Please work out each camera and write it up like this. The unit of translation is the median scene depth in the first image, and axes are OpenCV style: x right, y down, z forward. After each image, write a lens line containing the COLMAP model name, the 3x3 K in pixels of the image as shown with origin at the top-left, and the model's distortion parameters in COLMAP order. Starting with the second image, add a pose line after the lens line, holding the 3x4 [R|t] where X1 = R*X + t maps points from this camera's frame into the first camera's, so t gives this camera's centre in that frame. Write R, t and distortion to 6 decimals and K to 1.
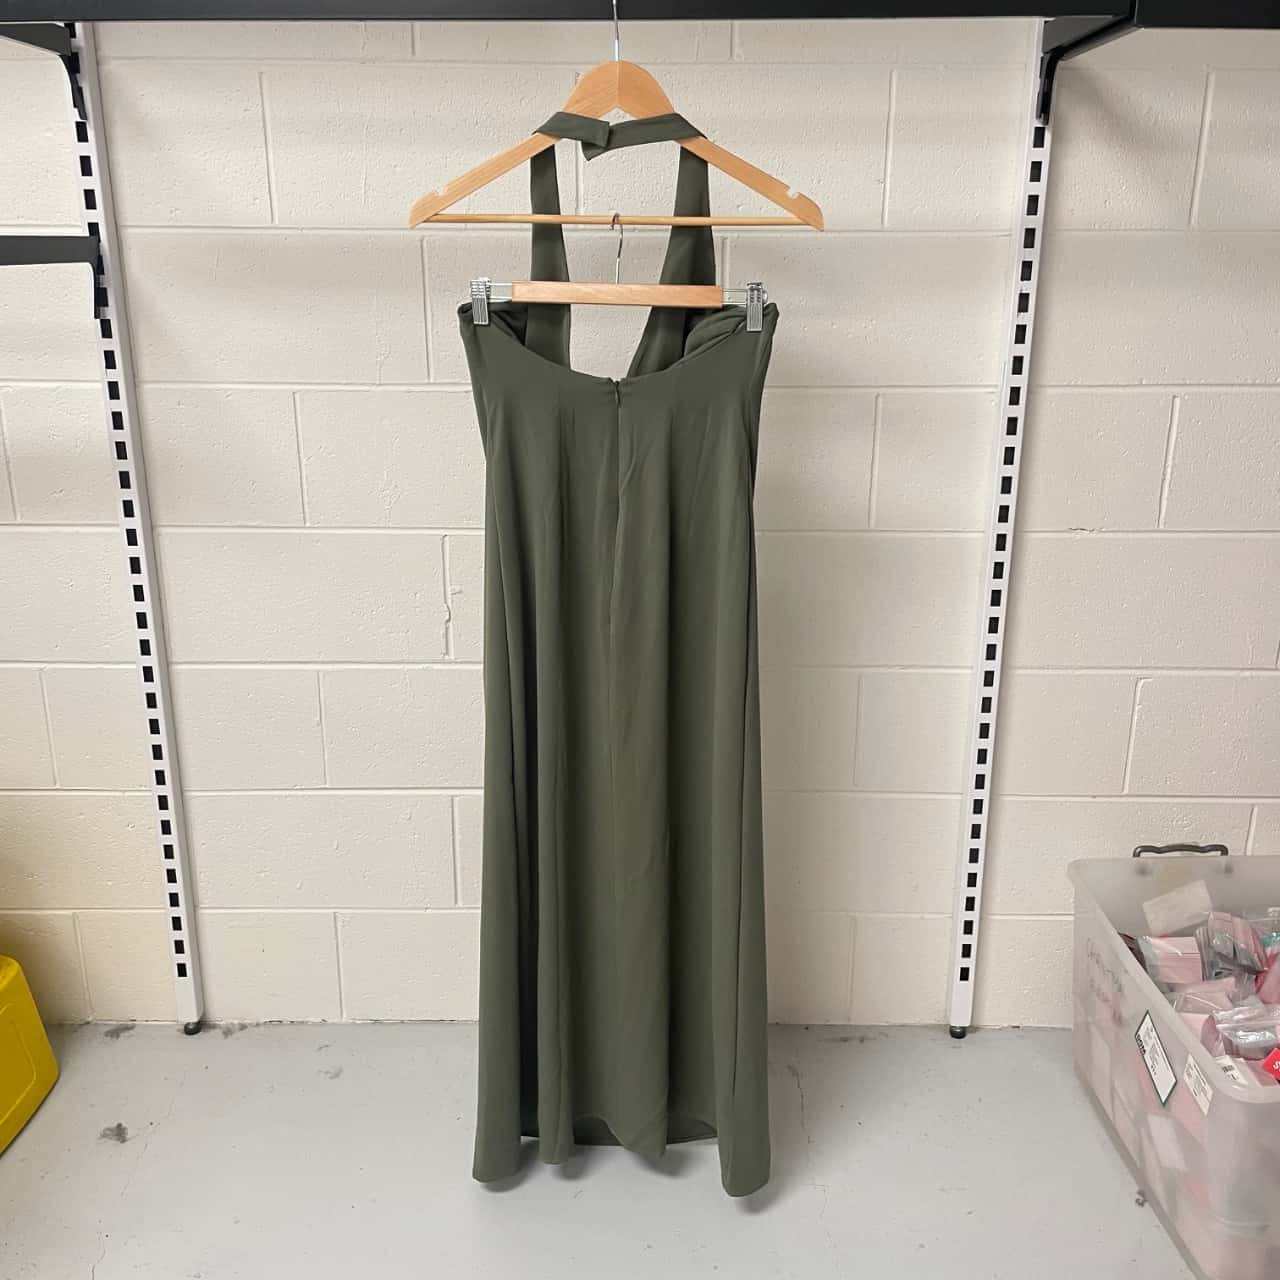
lens RADIAL K [[1348.0, 0, 645.1], [0, 1348.0, 646.5], [0, 0, 1]] dist [0.018502, 0.000000]
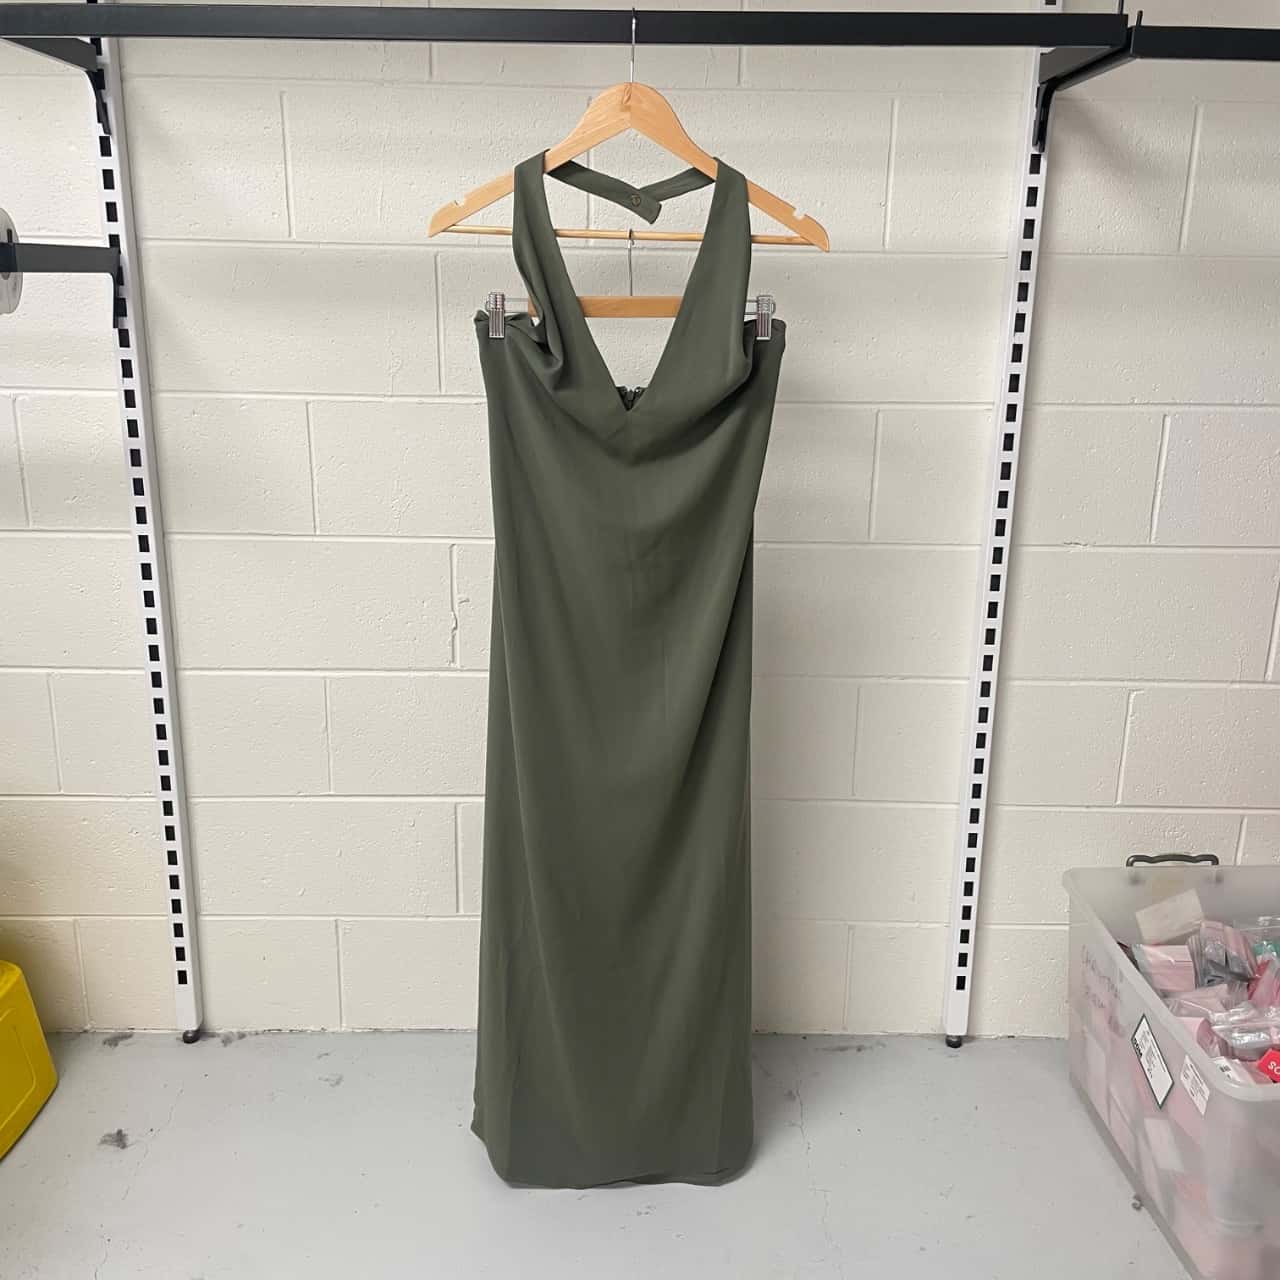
lens RADIAL K [[1348.0, 0, 649.5], [0, 1348.0, 634.8], [0, 0, 1]] dist [0.018502, 0.000000]
pose [[0.999804, 0.007025, 0.018499, -0.019301], [-0.006415, 0.999440, -0.032827, 0.018628], [-0.018719, 0.032702, 0.999290, -0.017072]]
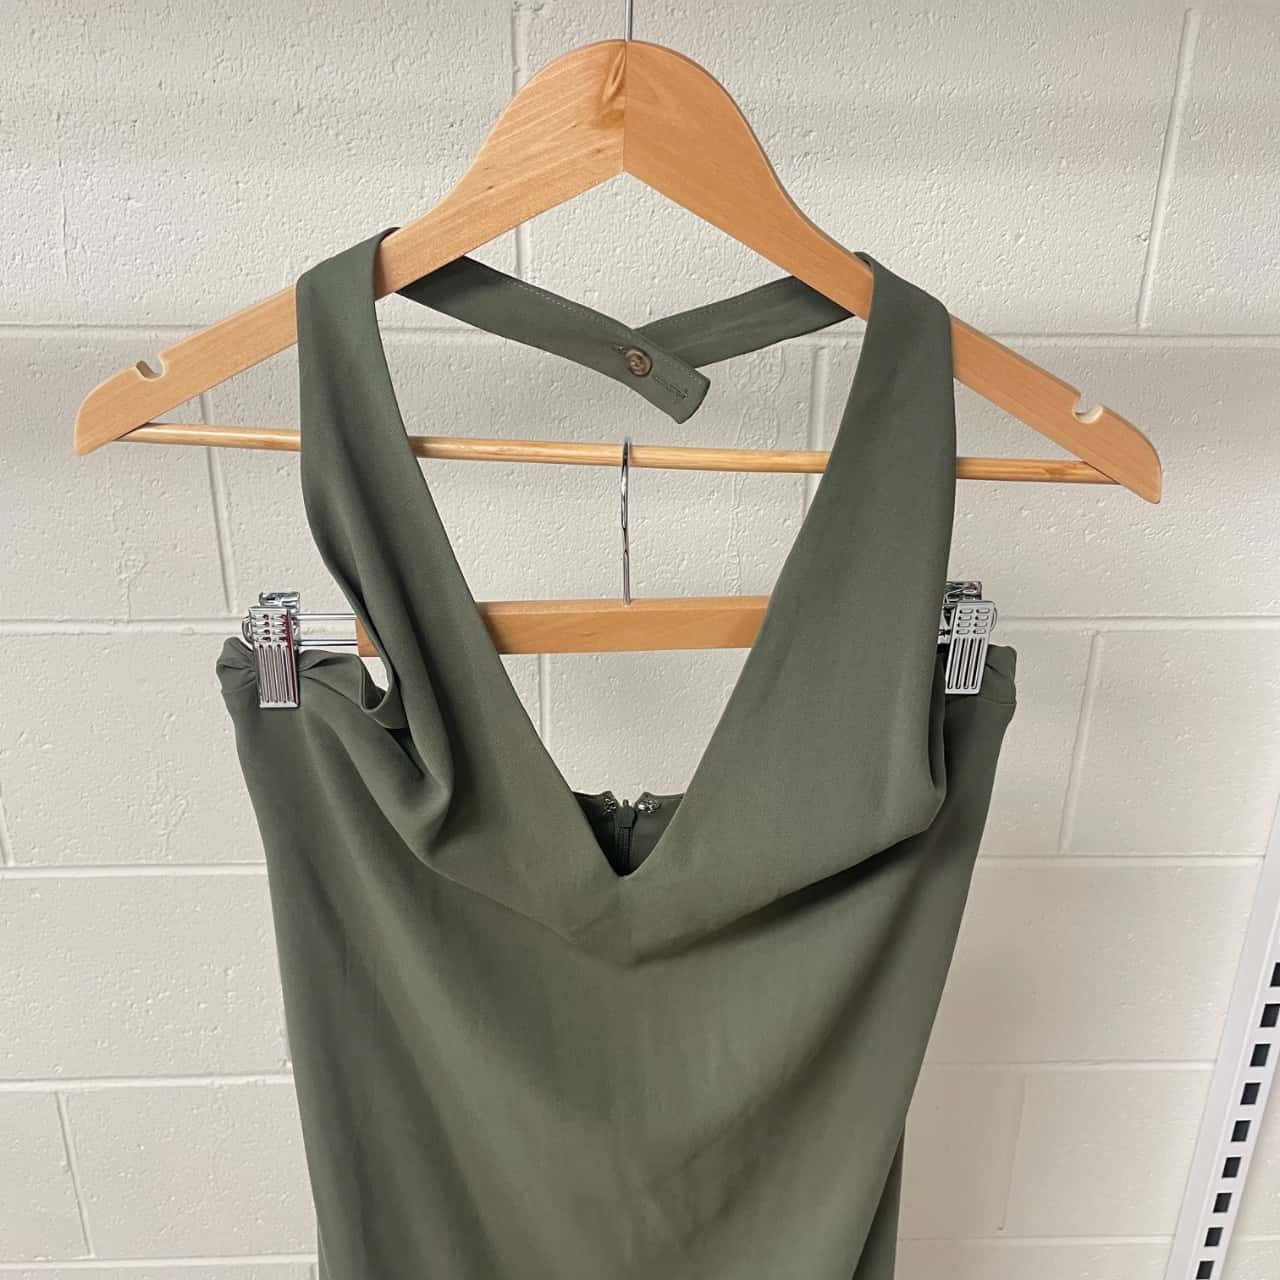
lens RADIAL K [[1348.0, 0, 656.9], [0, 1348.0, 627.2], [0, 0, 1]] dist [0.018502, 0.000000]
pose [[0.998565, -0.007884, 0.052962, -0.026416], [0.002730, 0.995309, 0.096705, -0.239085], [-0.053476, -0.096421, 0.993903, 0.484312]]
